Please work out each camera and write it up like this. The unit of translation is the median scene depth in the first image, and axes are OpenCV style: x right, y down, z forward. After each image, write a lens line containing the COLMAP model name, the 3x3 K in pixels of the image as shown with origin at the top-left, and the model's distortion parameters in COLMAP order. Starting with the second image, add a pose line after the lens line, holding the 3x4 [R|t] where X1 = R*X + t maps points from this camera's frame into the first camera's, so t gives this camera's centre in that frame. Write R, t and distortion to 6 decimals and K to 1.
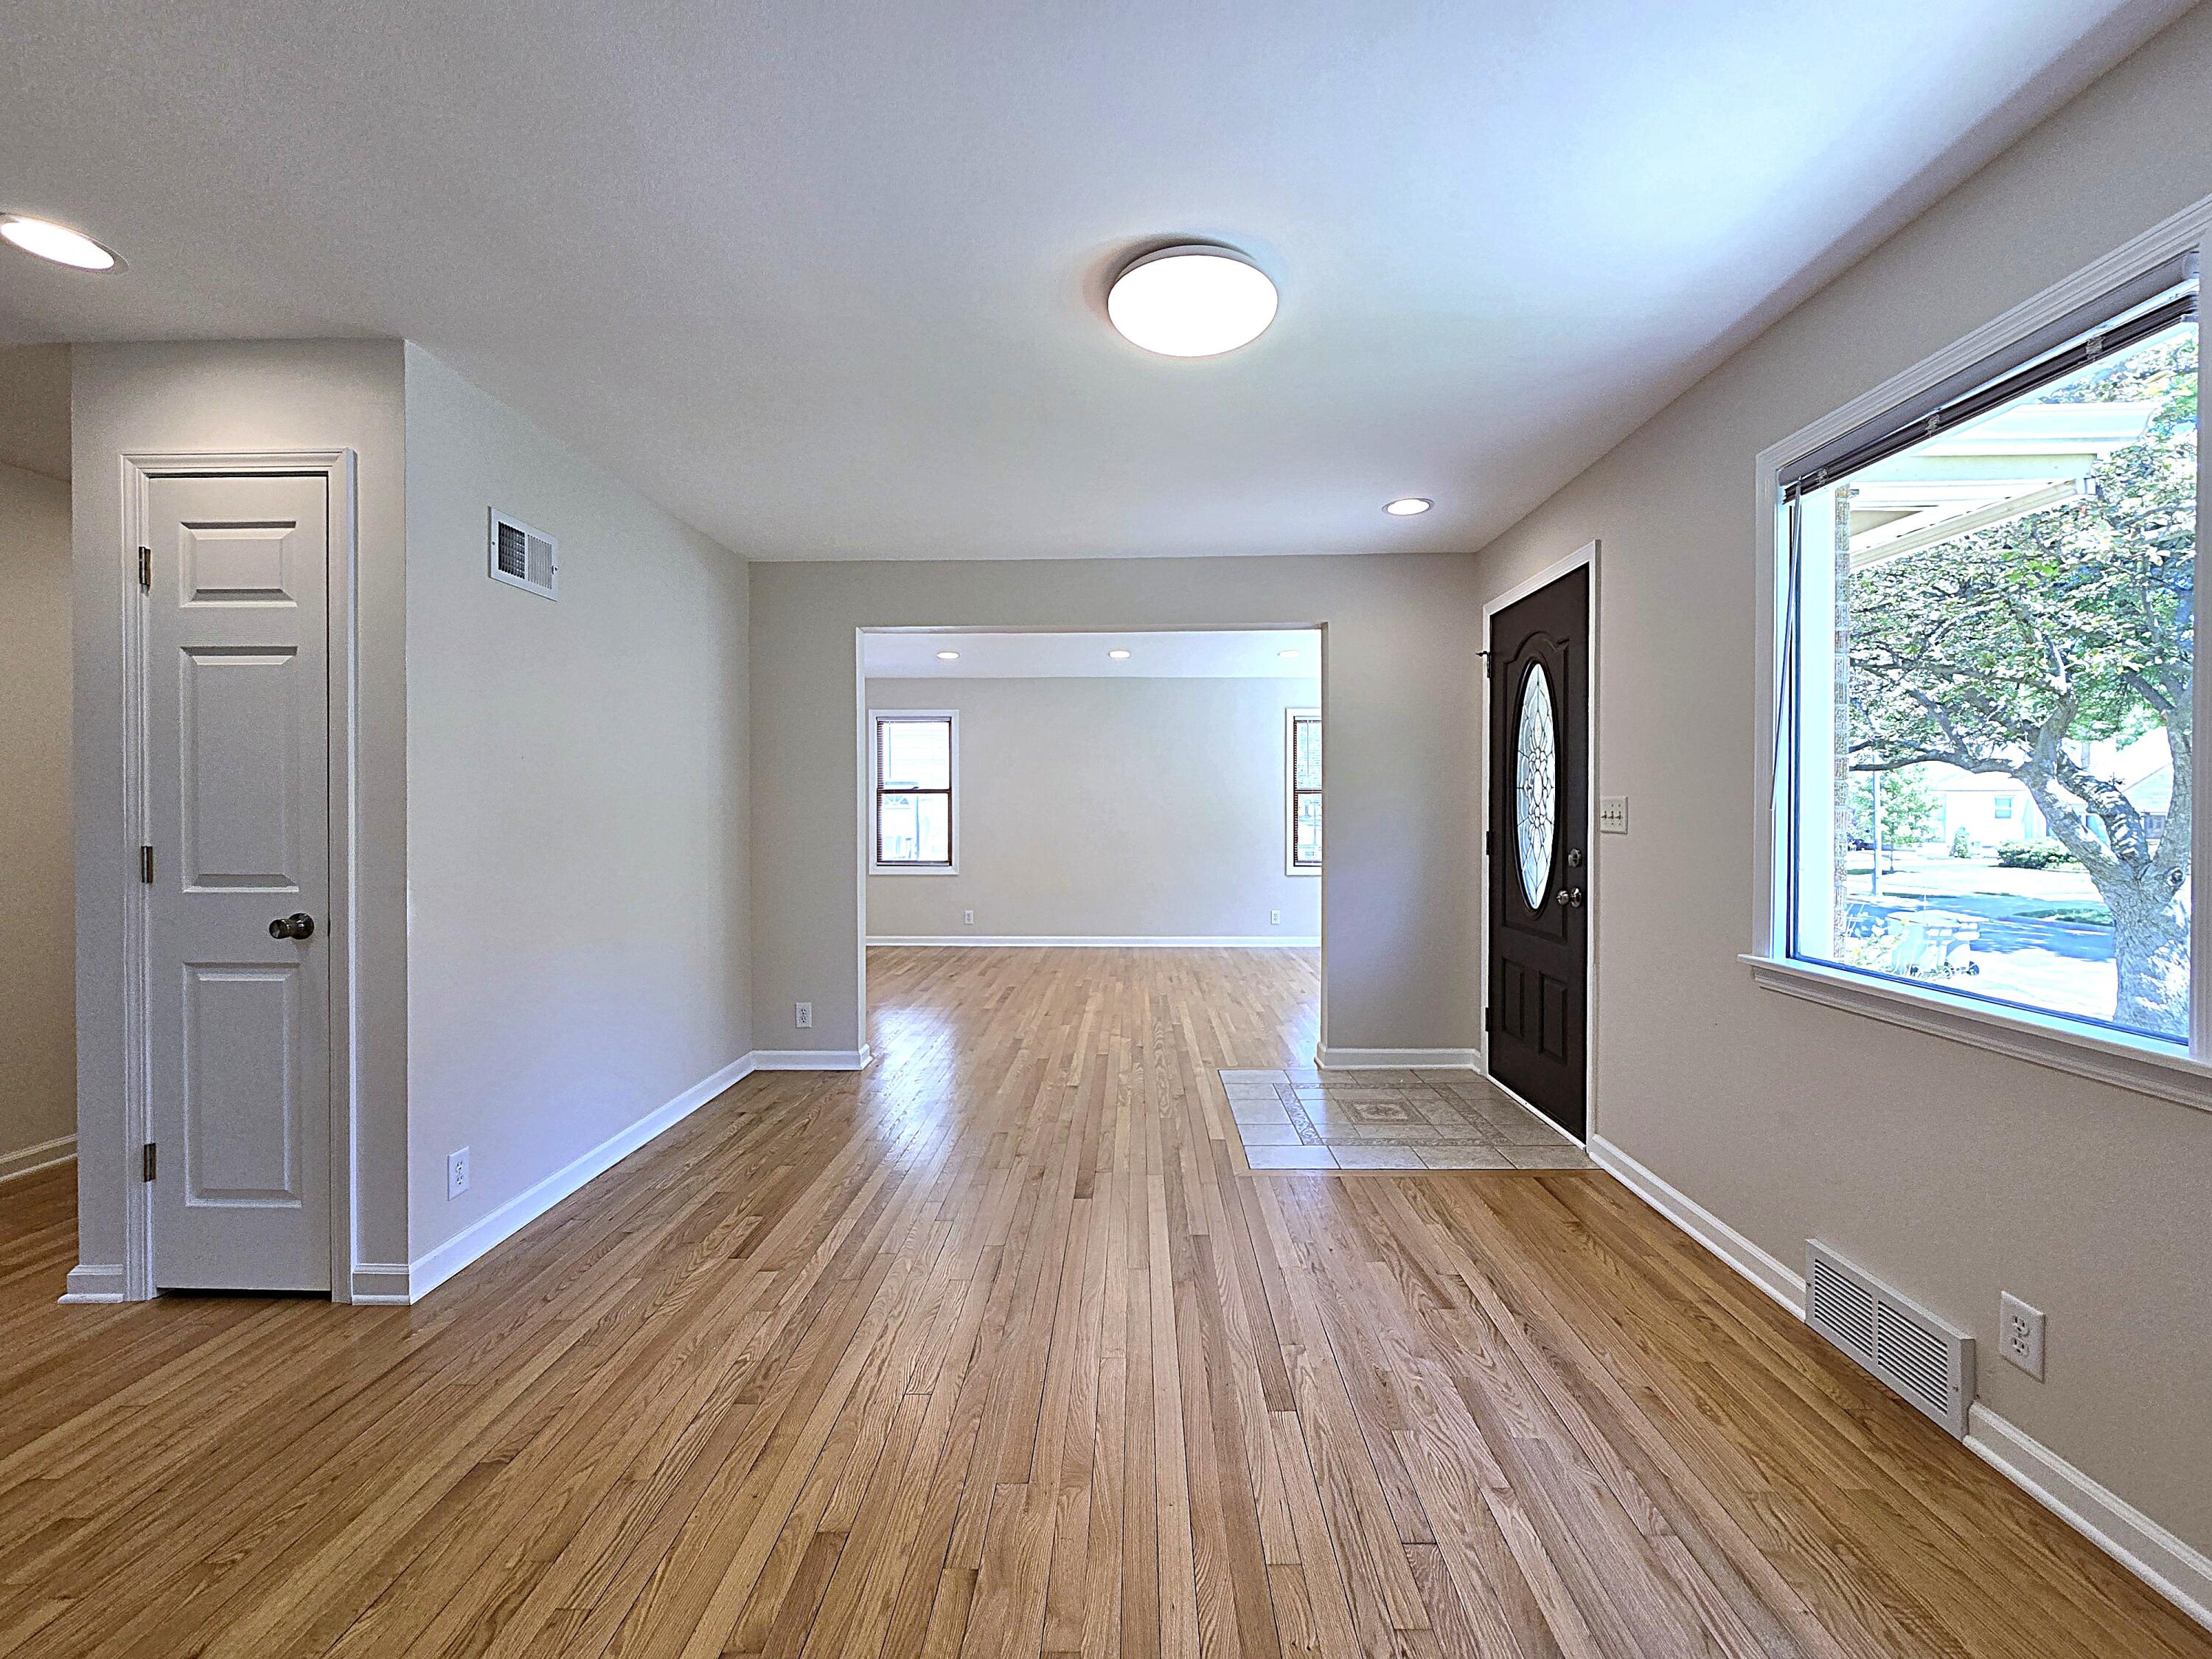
lens RADIAL K [[907.1, 0, 1117.0], [0, 907.1, 824.4], [0, 0, 1]] dist [-0.000635, -0.000470]
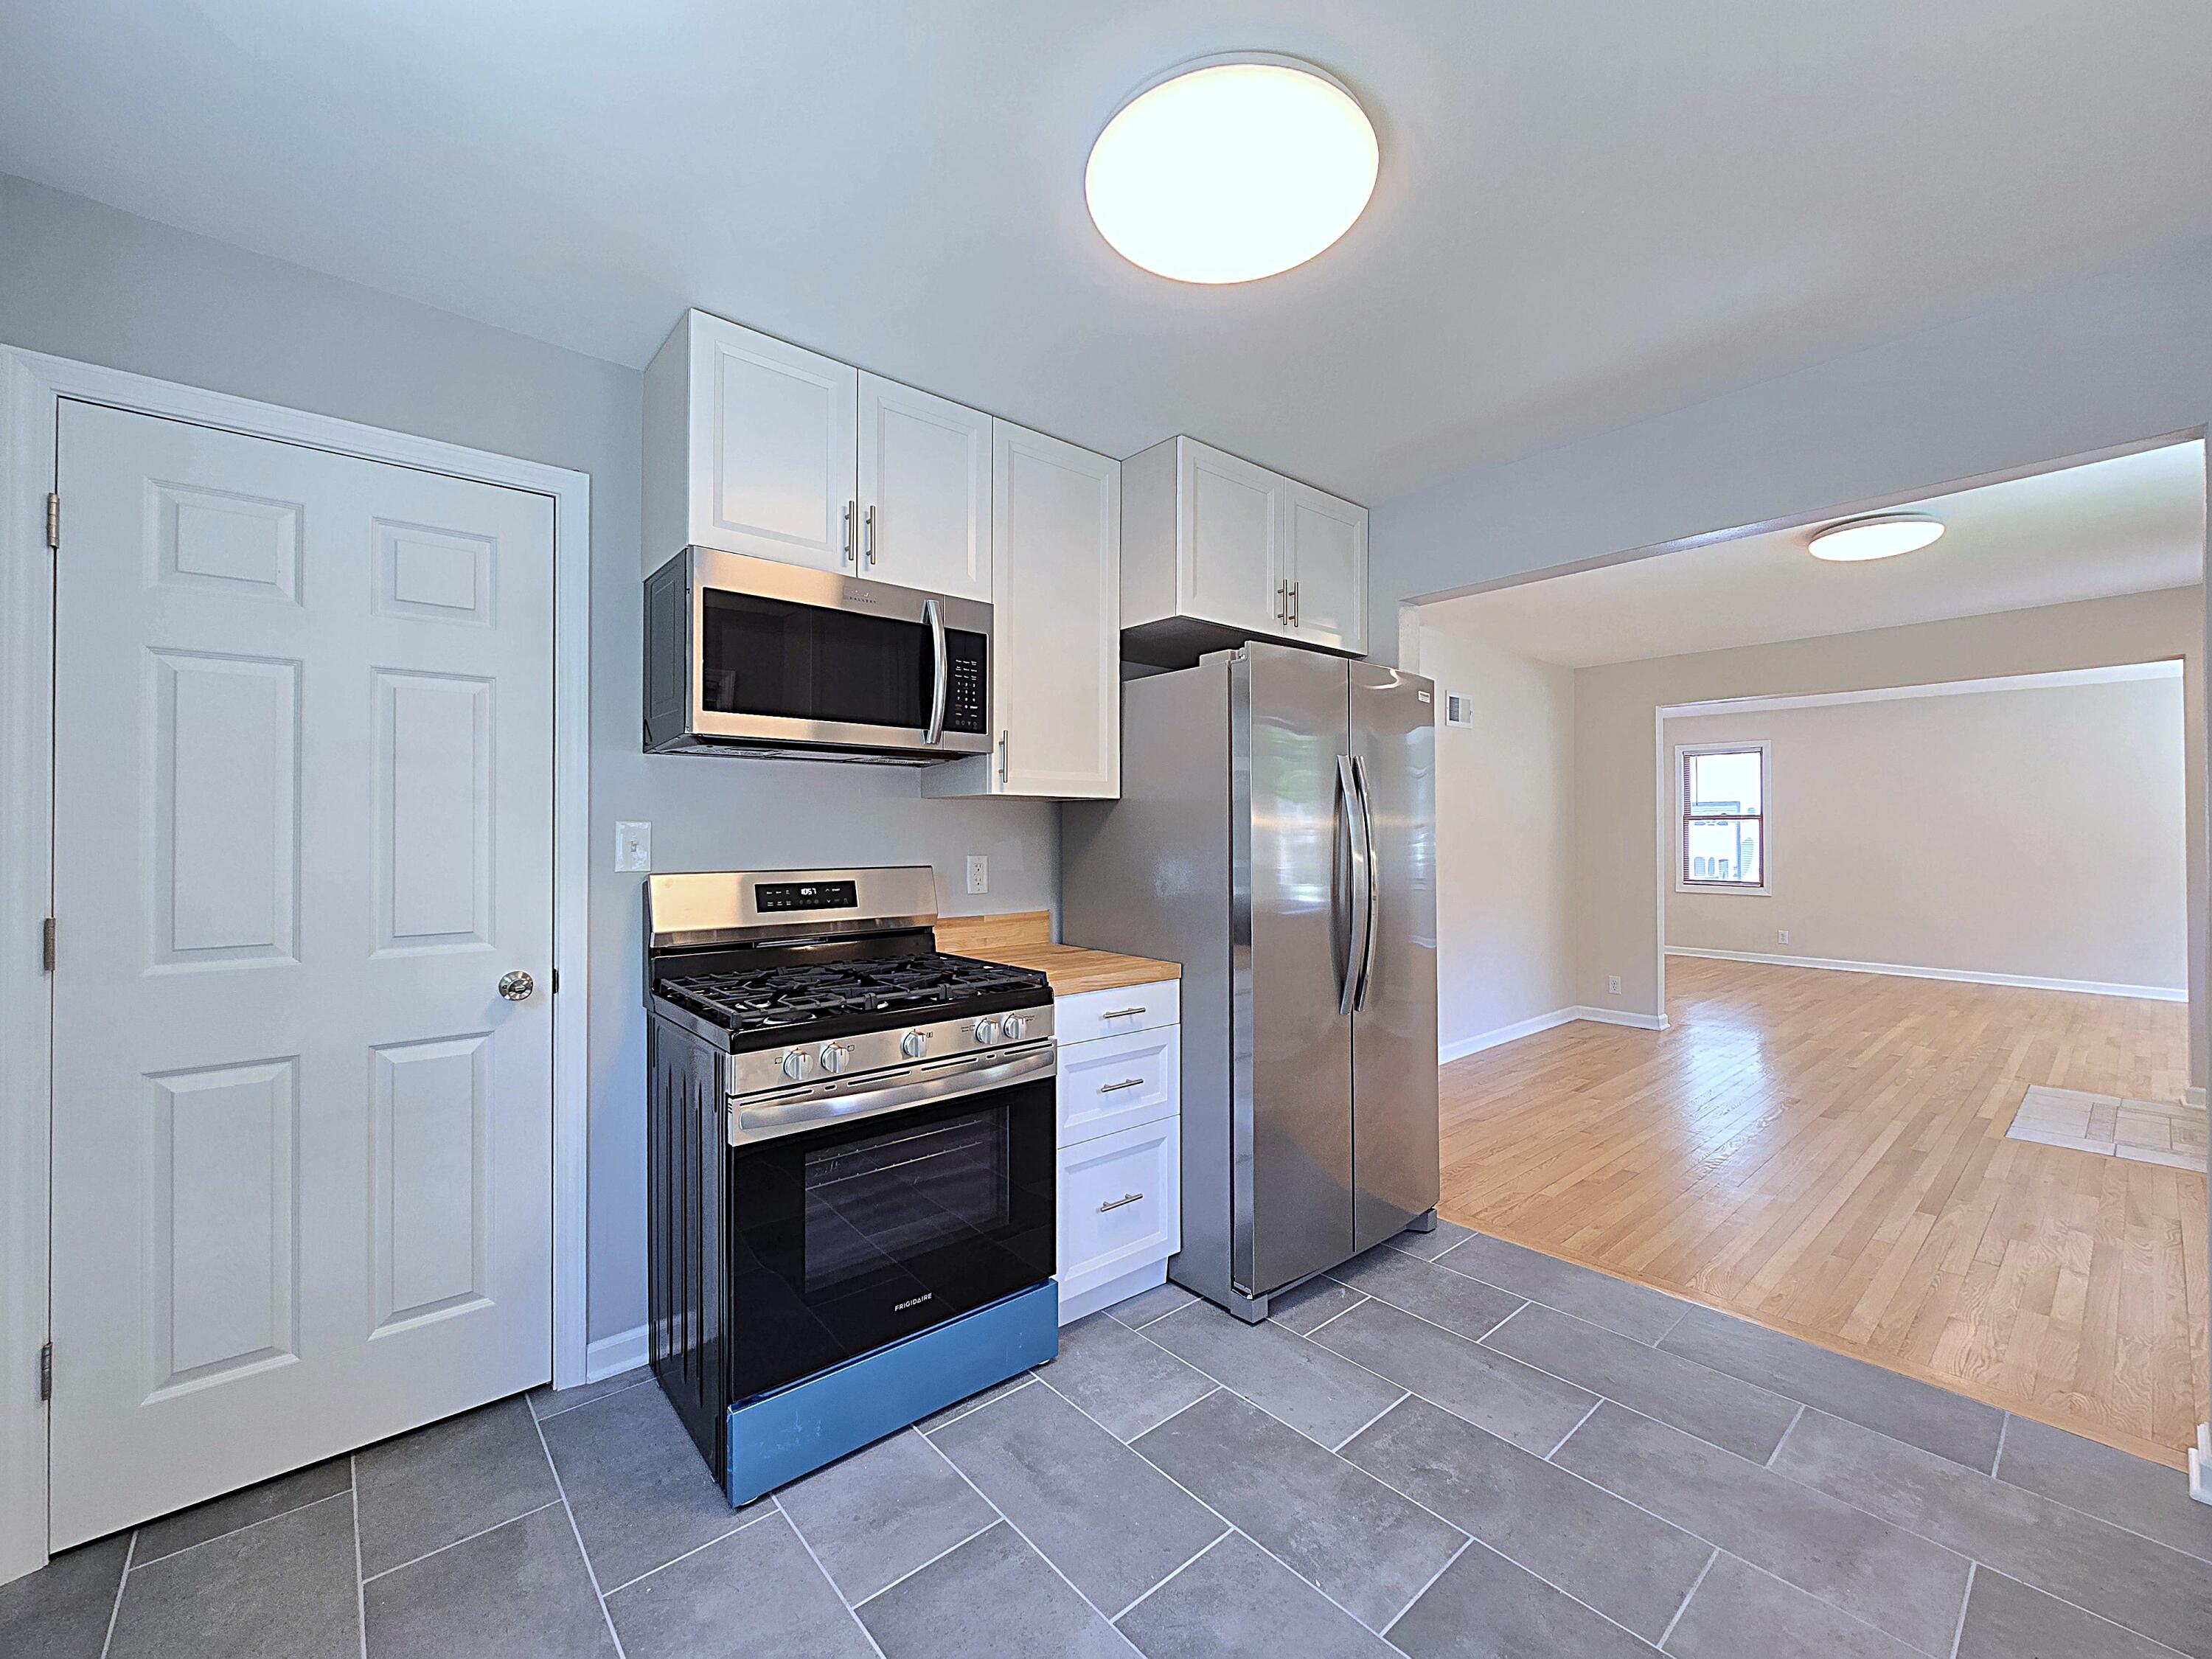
lens RADIAL K [[907.1, 0, 1117.0], [0, 907.1, 824.4], [0, 0, 1]] dist [-0.000635, -0.000470]
pose [[0.673908, -0.004046, -0.738804, 0.221119], [-0.009382, 0.999857, -0.014034, -0.014623], [0.738755, 0.016389, 0.673775, -0.661551]]
